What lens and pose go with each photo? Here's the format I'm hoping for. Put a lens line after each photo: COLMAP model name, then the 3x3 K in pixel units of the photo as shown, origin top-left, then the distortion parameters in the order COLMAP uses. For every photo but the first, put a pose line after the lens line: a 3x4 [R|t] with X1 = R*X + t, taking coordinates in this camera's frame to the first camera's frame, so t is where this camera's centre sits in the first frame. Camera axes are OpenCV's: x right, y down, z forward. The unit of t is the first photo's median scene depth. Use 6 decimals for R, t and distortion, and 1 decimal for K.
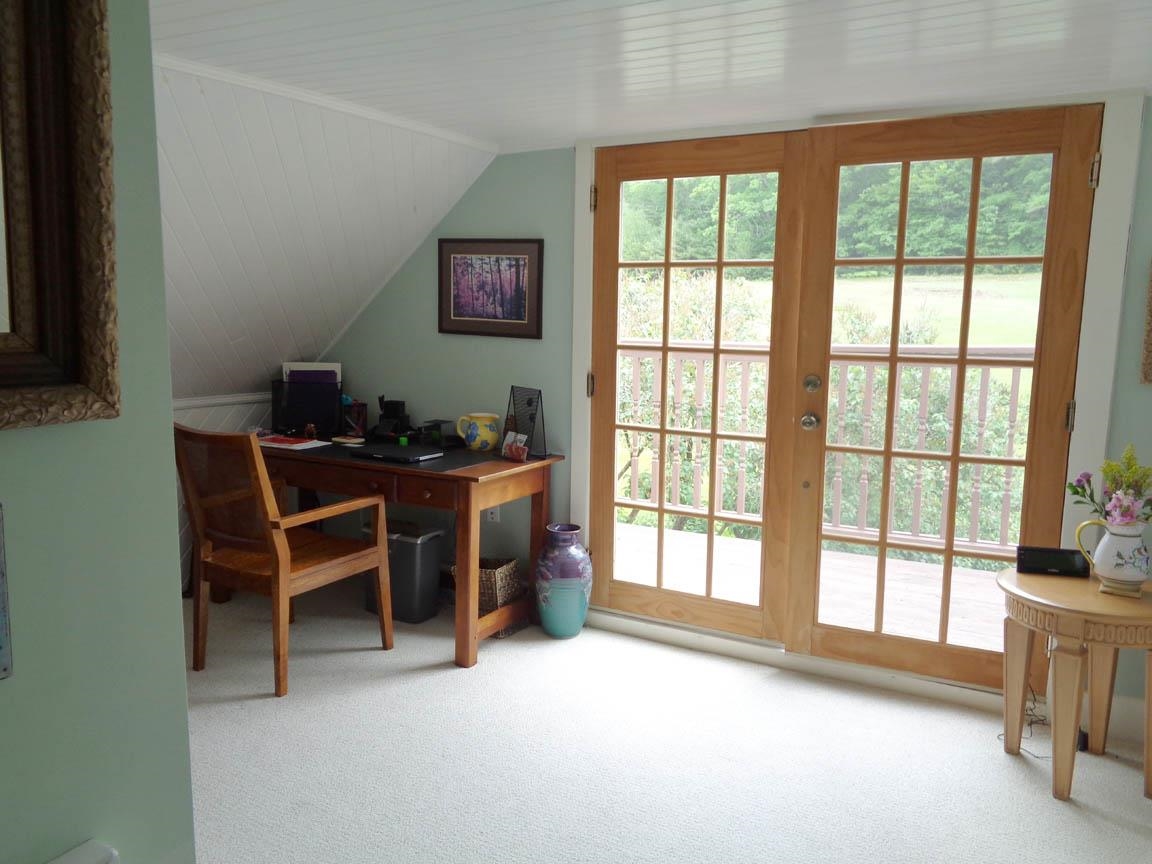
lens RADIAL K [[873.0, 0, 573.5], [0, 873.0, 429.1], [0, 0, 1]] dist [-0.006197, 0.037085]
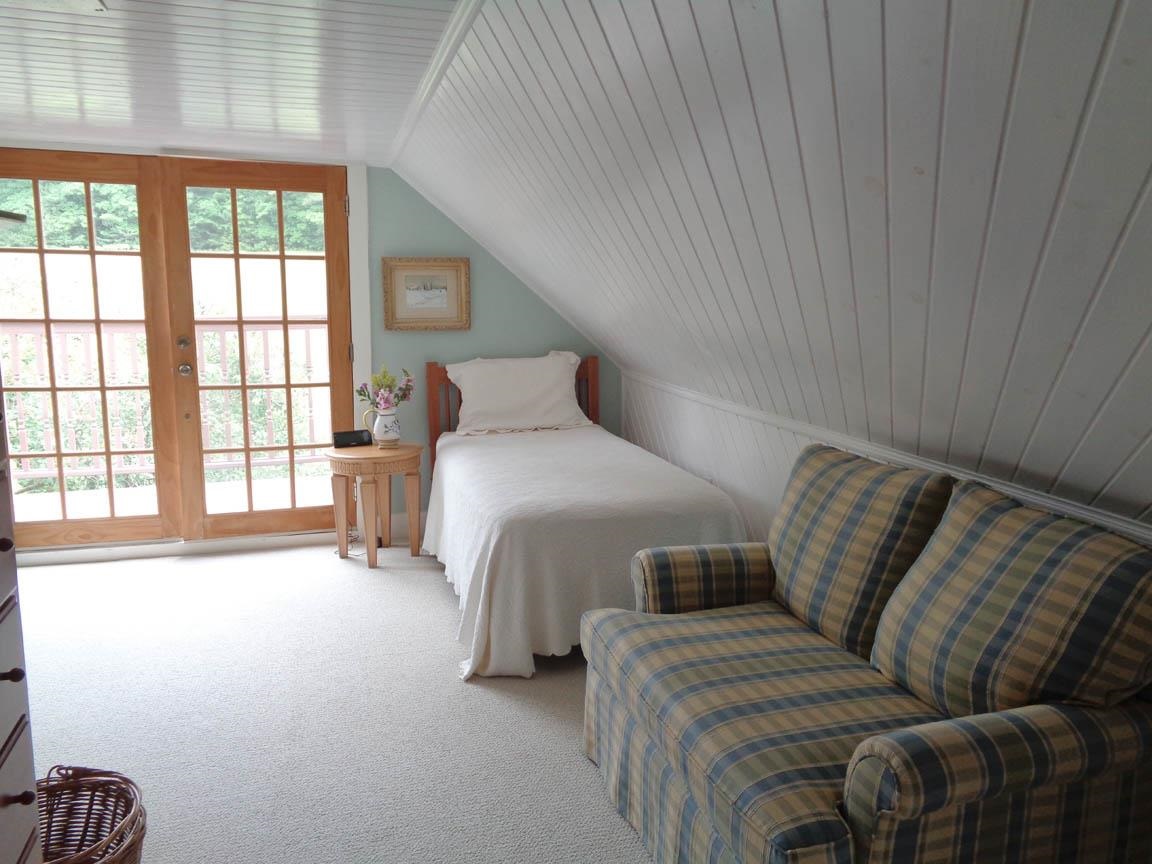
lens RADIAL K [[873.0, 0, 573.5], [0, 873.0, 429.1], [0, 0, 1]] dist [-0.006197, 0.037085]
pose [[0.700555, -0.119507, 0.703520, -0.306014], [0.100296, 0.992580, 0.068736, 0.055342], [-0.706515, 0.022407, 0.707344, -0.447806]]
